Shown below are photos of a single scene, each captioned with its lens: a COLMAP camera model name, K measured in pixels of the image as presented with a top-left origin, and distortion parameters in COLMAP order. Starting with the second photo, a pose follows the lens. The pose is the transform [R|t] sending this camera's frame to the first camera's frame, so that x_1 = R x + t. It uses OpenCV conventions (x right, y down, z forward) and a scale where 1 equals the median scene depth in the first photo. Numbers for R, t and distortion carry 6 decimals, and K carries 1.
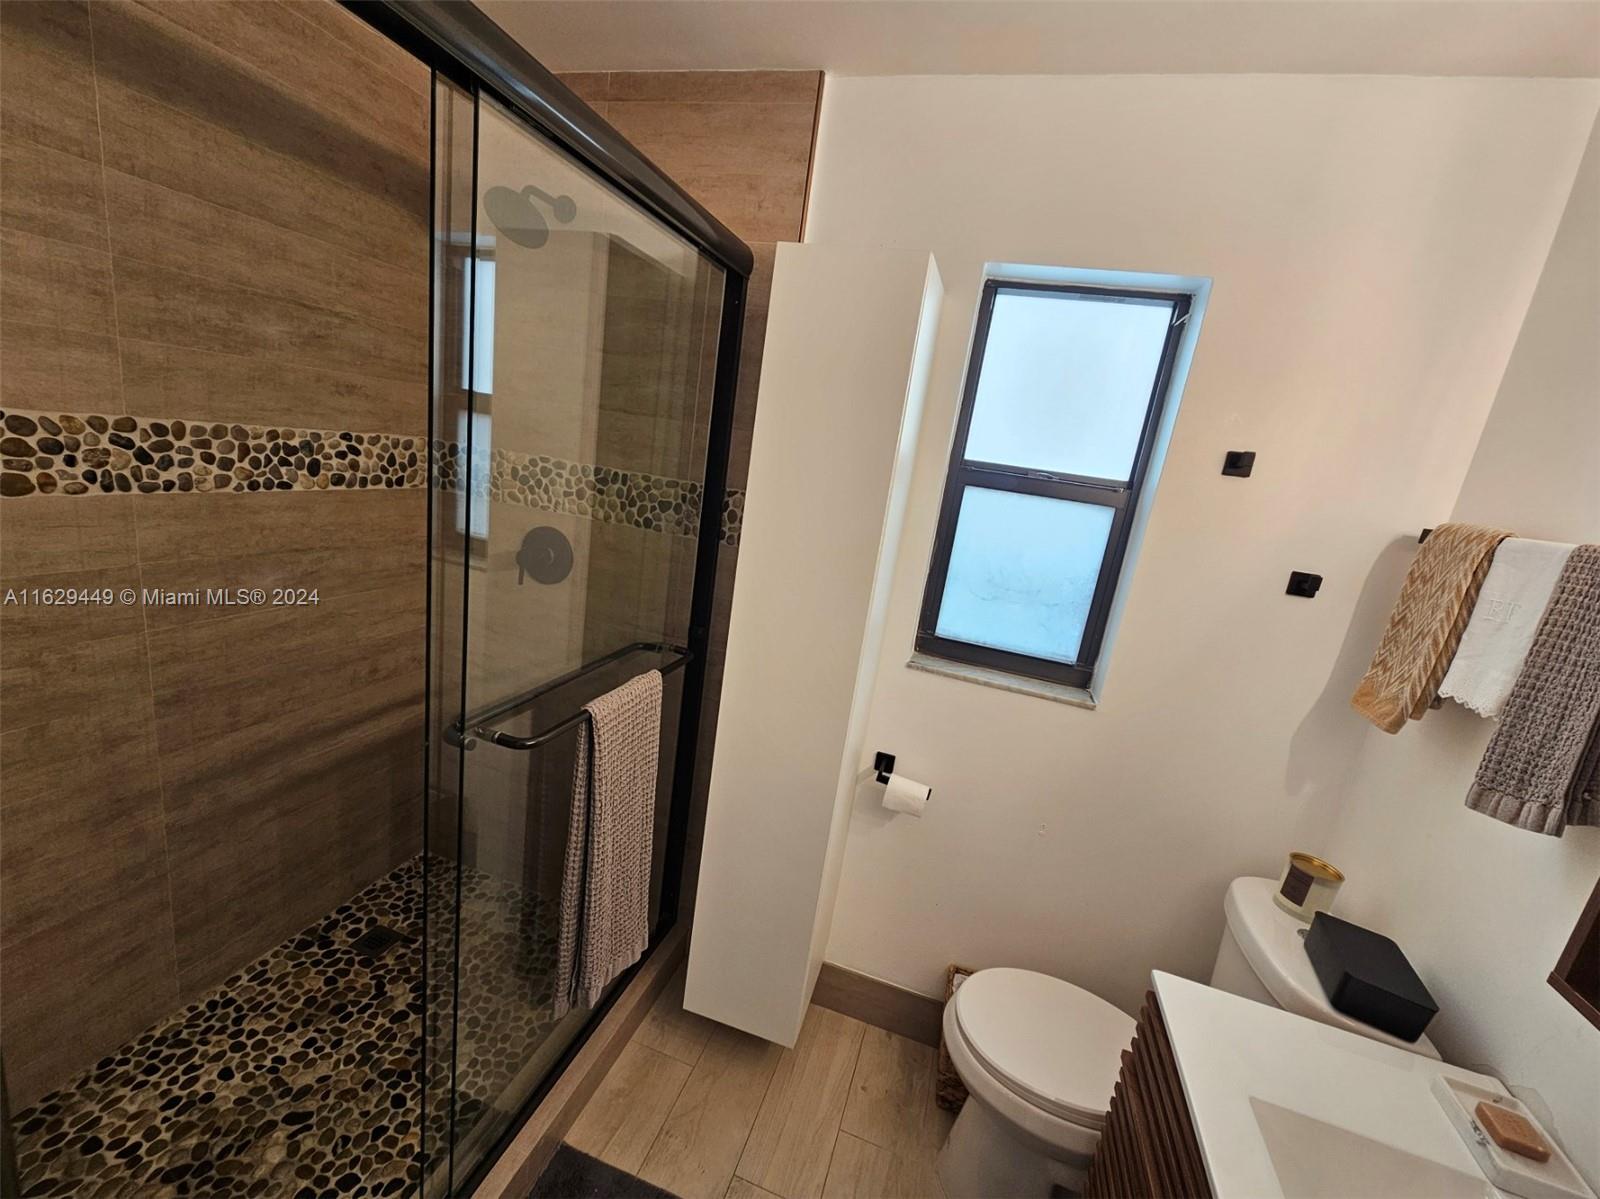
lens RADIAL K [[657.8, 0, 796.9], [0, 657.8, 607.0], [0, 0, 1]] dist [0.004756, -0.001724]
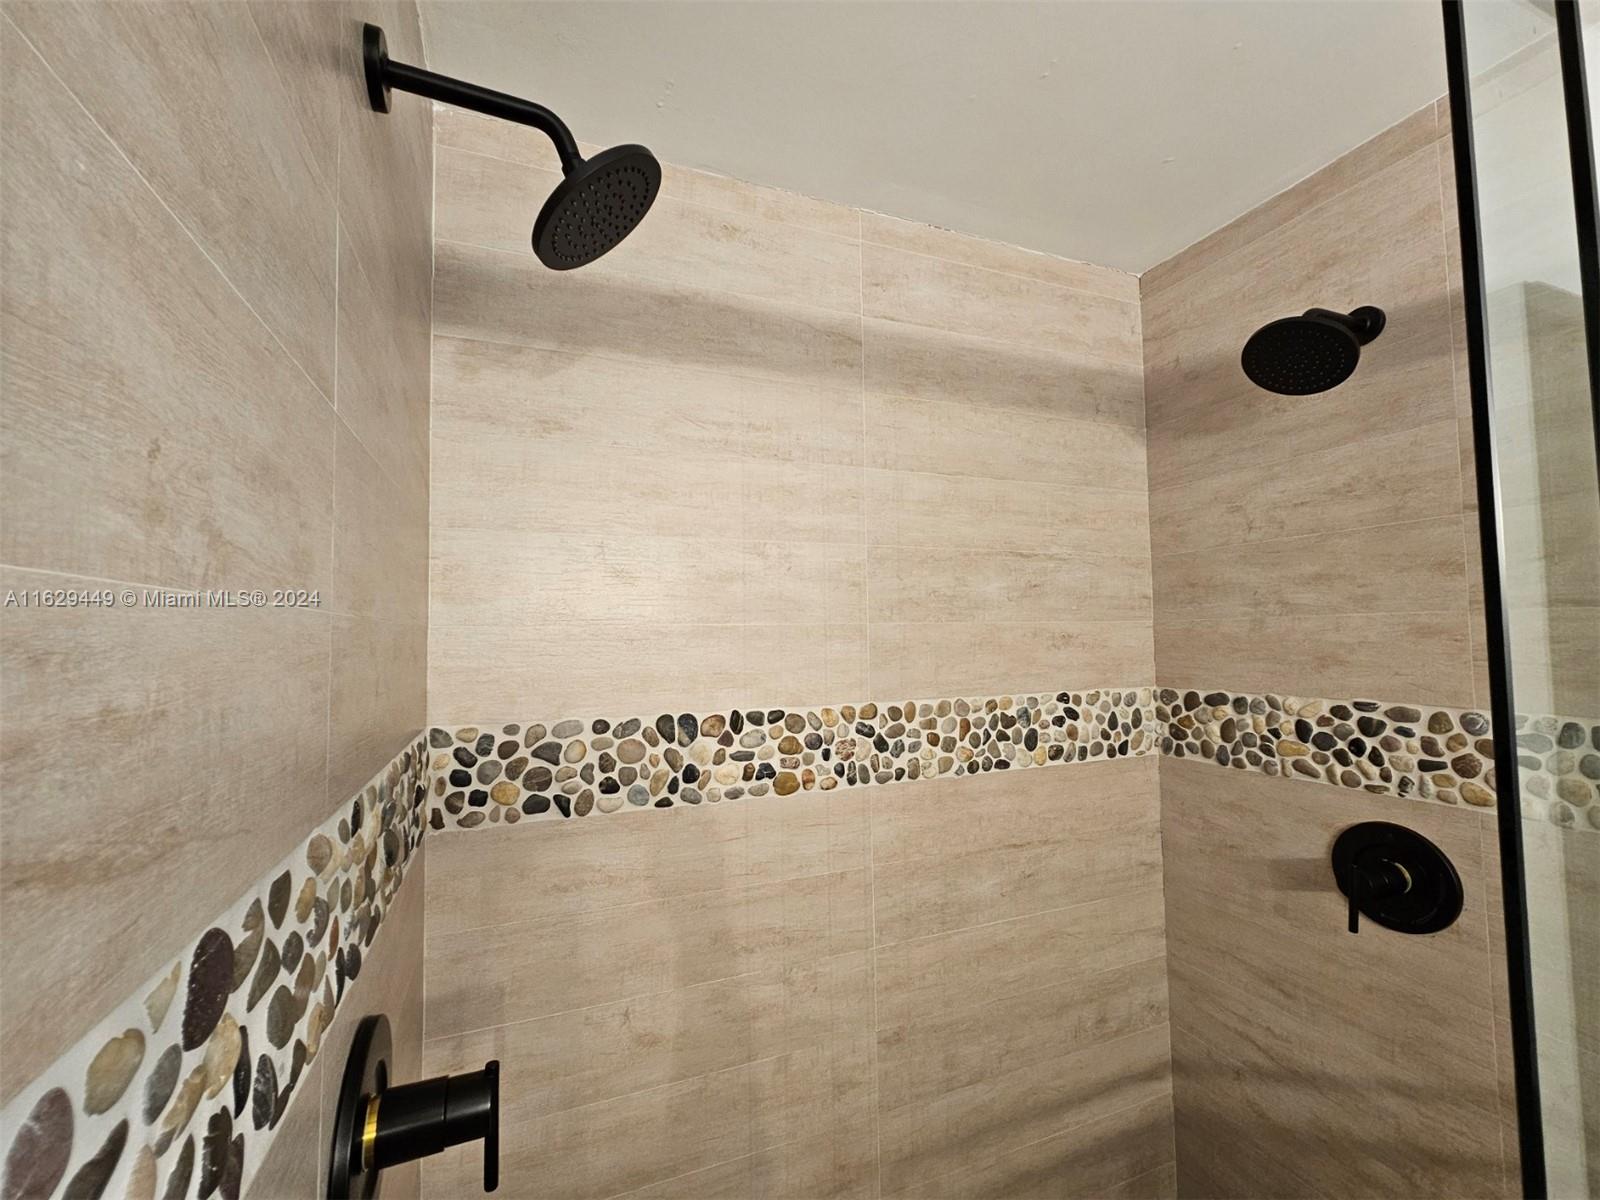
lens RADIAL K [[657.8, 0, 800.8], [0, 657.8, 600.1], [0, 0, 1]] dist [0.004756, -0.001724]
pose [[0.629955, -0.190486, -0.752909, -0.276424], [-0.079949, 0.948398, -0.306838, -0.106552], [0.772506, 0.253489, 0.582218, 0.273681]]
